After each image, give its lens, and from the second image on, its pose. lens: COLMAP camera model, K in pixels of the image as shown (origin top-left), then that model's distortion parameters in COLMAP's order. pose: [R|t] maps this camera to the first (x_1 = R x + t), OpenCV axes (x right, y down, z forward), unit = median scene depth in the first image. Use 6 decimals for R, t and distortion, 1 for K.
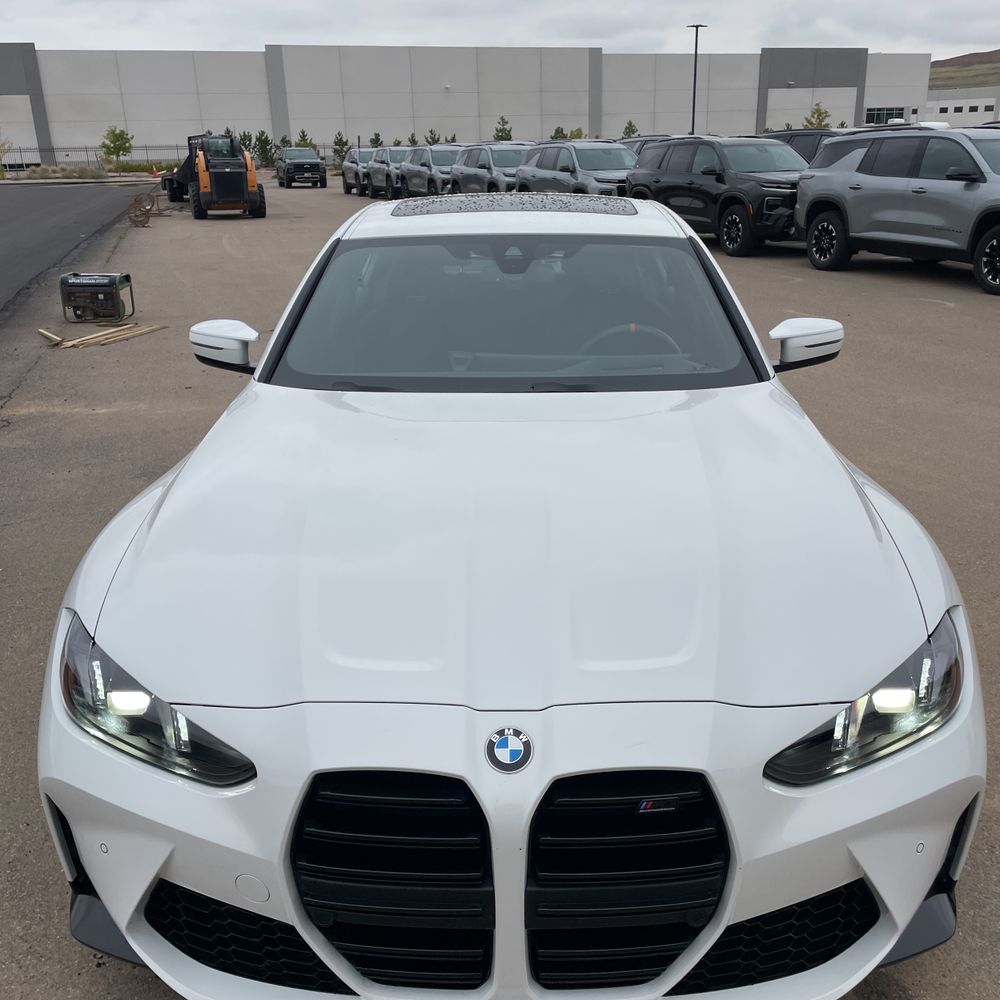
lens RADIAL K [[1004.4, 0, 510.2], [0, 1004.4, 496.7], [0, 0, 1]] dist [0.100720, -0.140749]
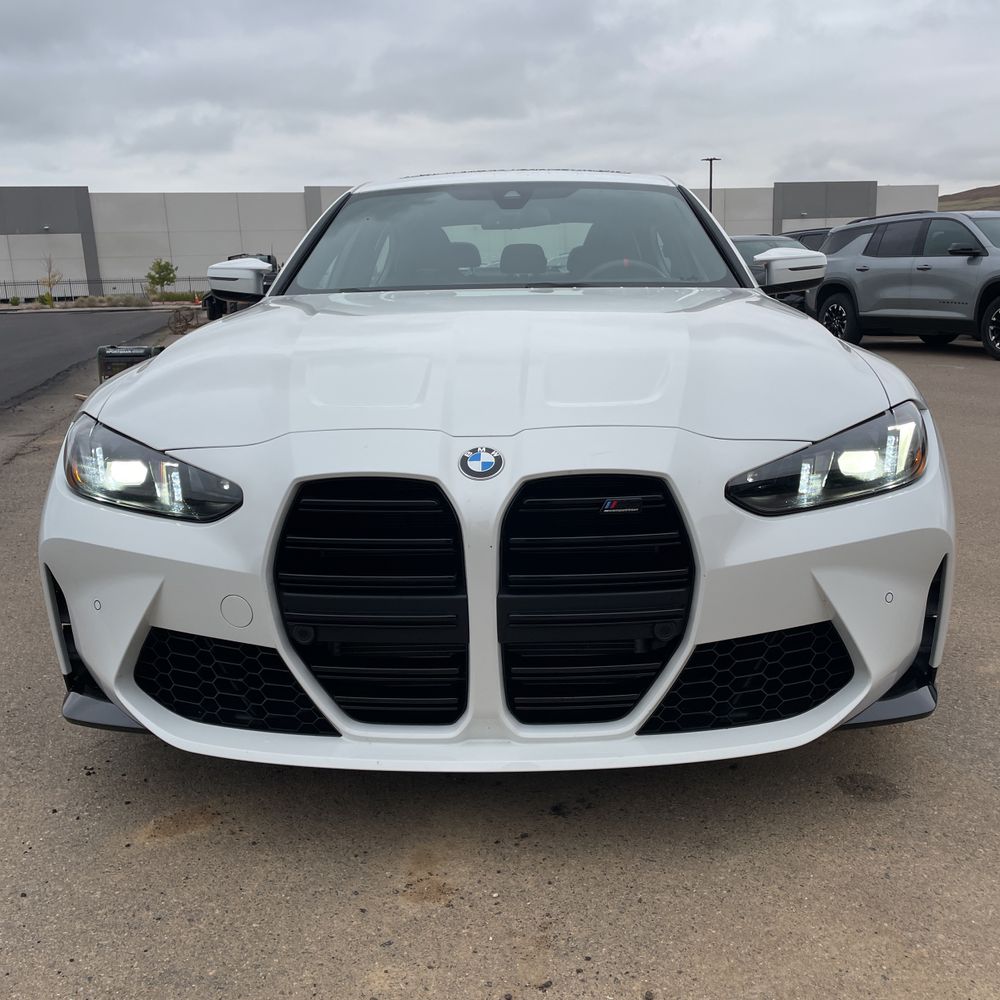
lens RADIAL K [[1003.6, 0, 515.6], [0, 1003.6, 489.4], [0, 0, 1]] dist [0.095622, -0.129819]
pose [[0.999720, -0.007284, -0.022514, 0.029720], [0.004284, 0.991434, -0.130536, 0.212368], [0.023272, 0.130403, 0.991188, -0.016896]]
